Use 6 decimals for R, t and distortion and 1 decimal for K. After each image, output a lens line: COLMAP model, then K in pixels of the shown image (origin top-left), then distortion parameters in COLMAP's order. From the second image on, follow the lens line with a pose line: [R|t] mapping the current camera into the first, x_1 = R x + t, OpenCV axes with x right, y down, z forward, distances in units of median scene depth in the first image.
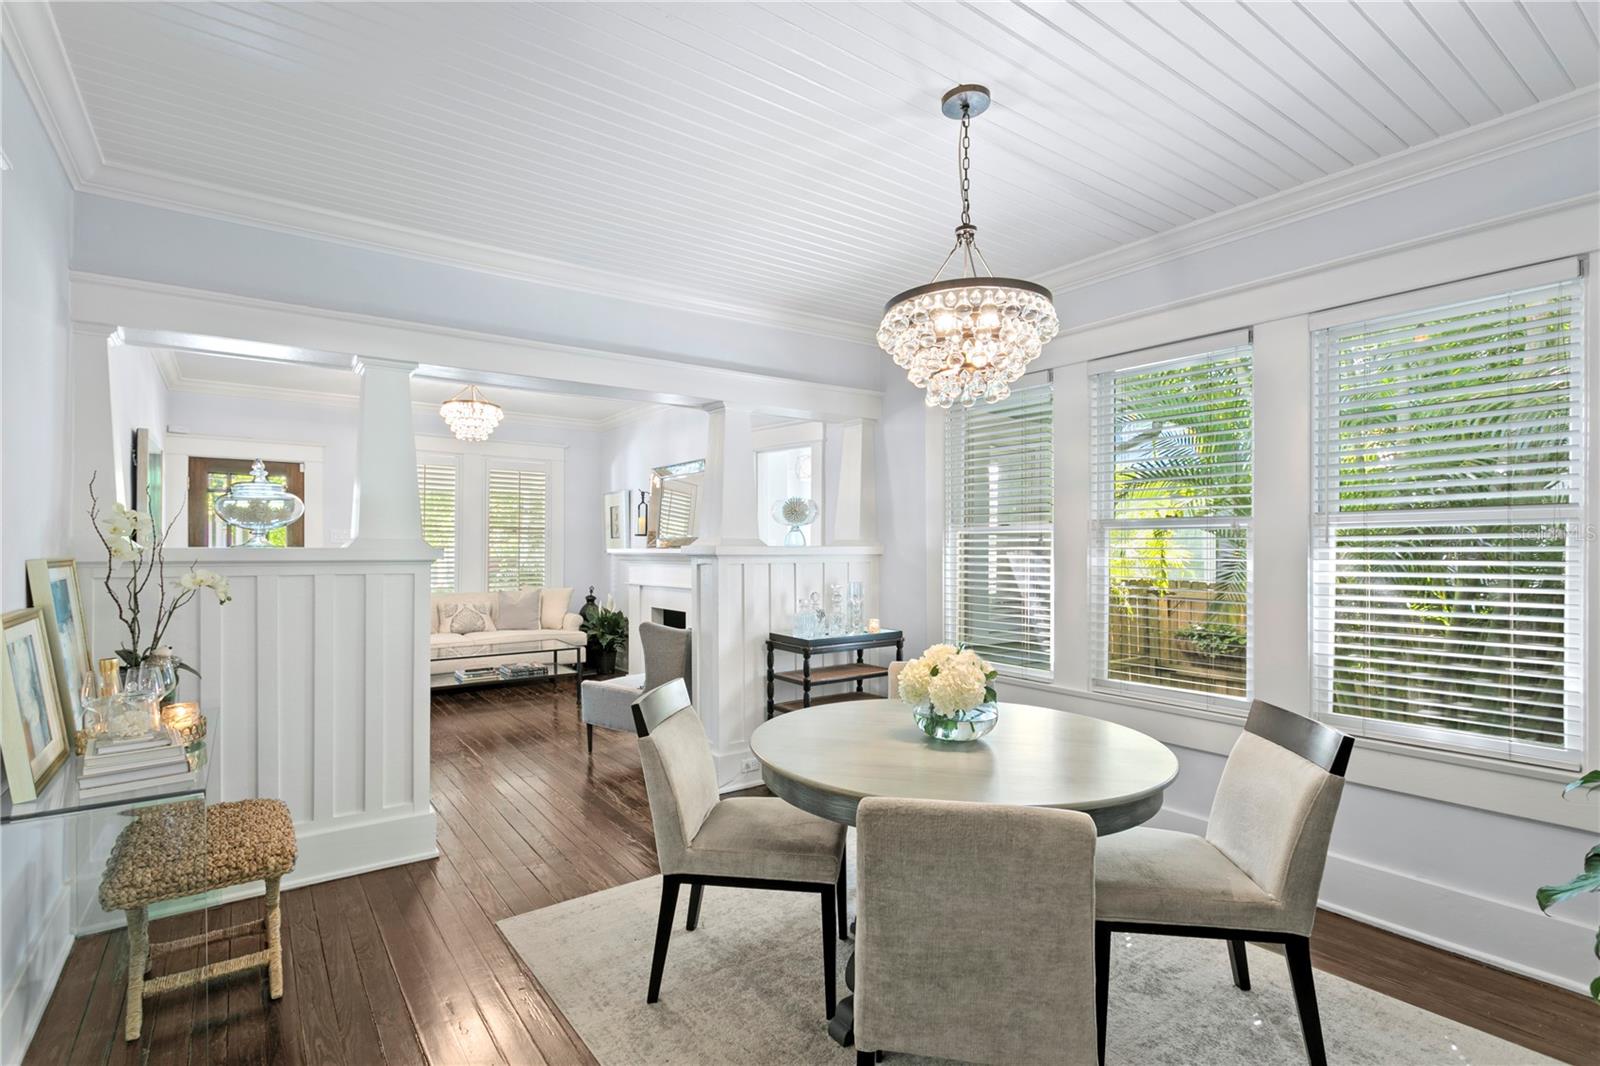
lens RADIAL K [[773.1, 0, 800.3], [0, 773.1, 557.6], [0, 0, 1]] dist [-0.001258, -0.000106]
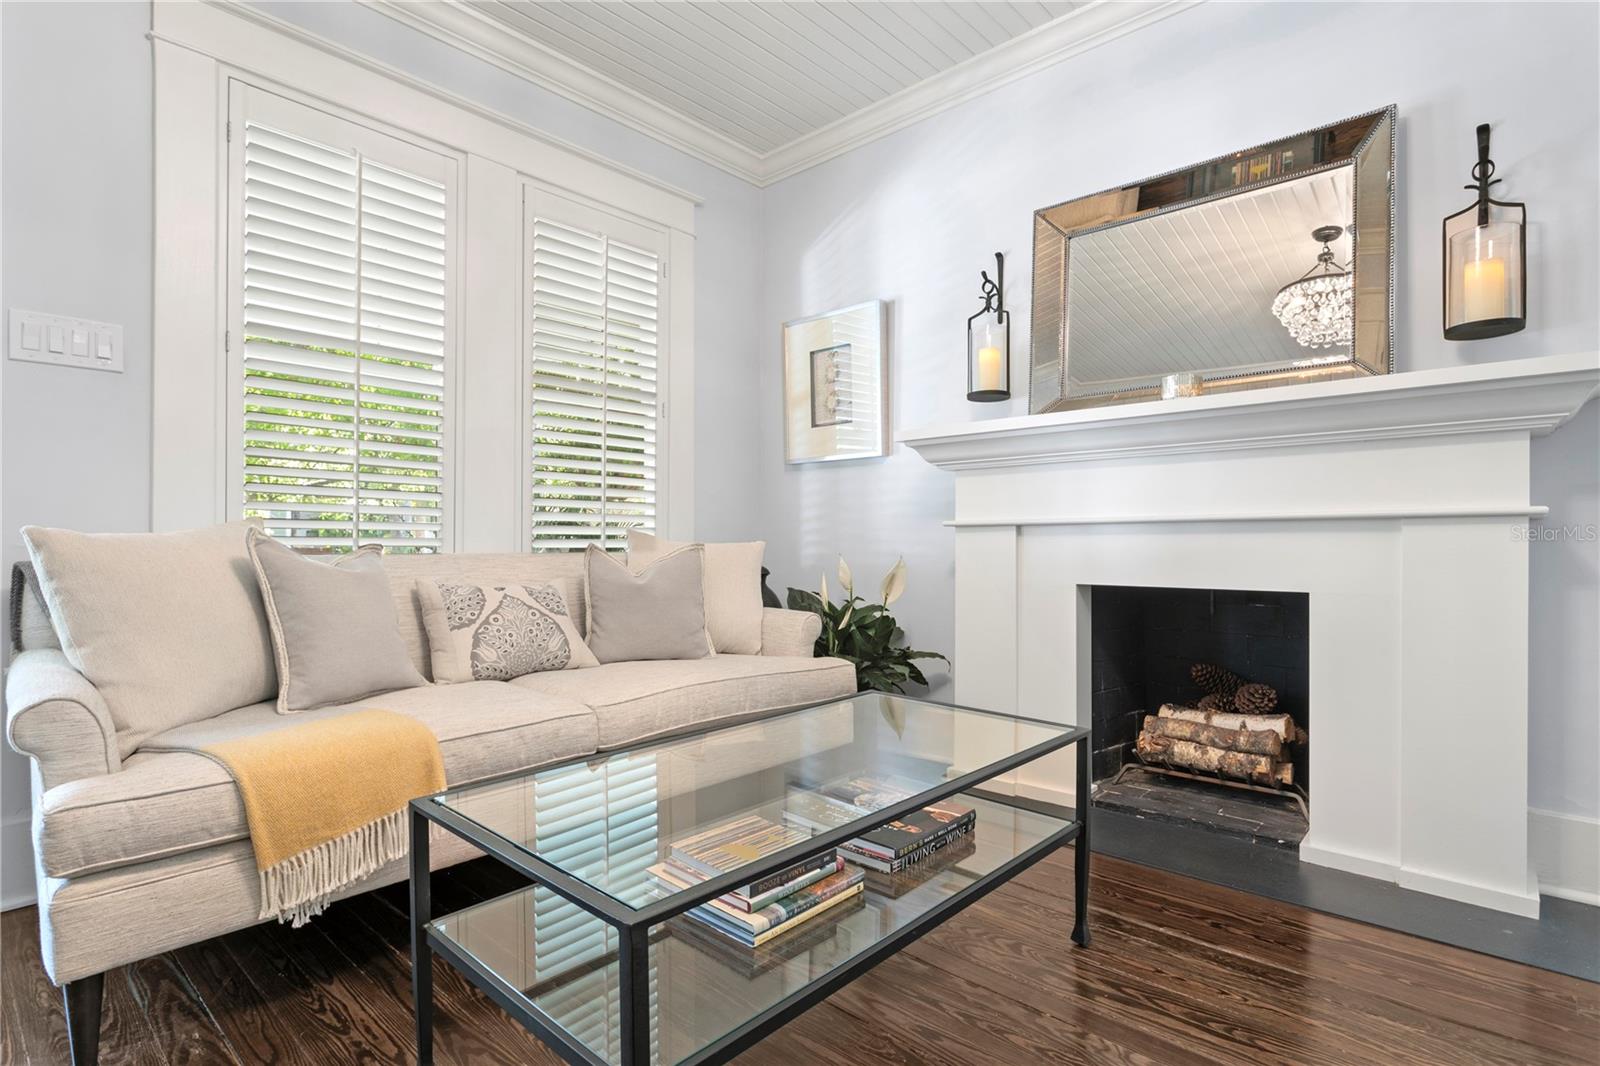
lens RADIAL K [[794.5, 0, 798.7], [0, 794.5, 546.5], [0, 0, 1]] dist [-0.024297, -0.000122]
pose [[0.980359, -0.003550, 0.197189, -0.381055], [0.003717, 0.999993, -0.000478, 0.044990], [-0.197186, 0.001202, 0.980365, 0.657357]]
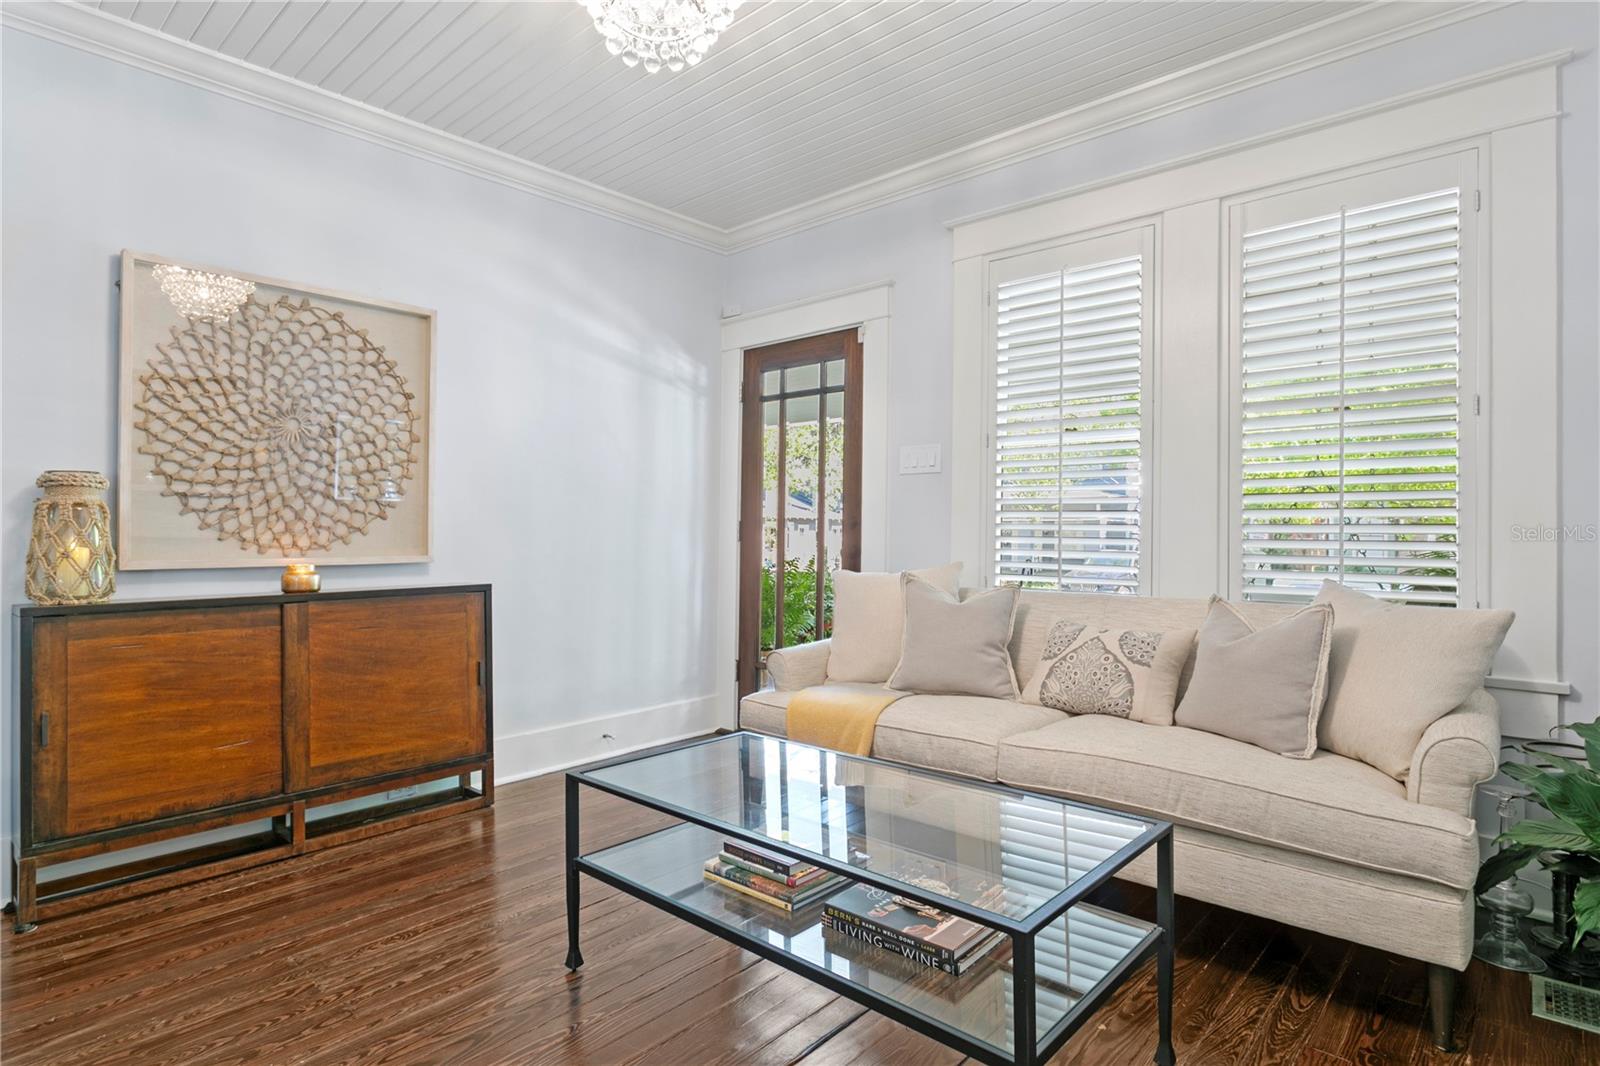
lens RADIAL K [[851.0, 0, 800.0], [0, 851.0, 533.0], [0, 0, 1]] dist [-0.031889, -0.000281]
pose [[0.204227, -0.000105, -0.978924, -0.087391], [-0.006520, 0.999978, -0.001467, 0.018674], [0.978902, 0.006682, 0.204222, 0.794085]]
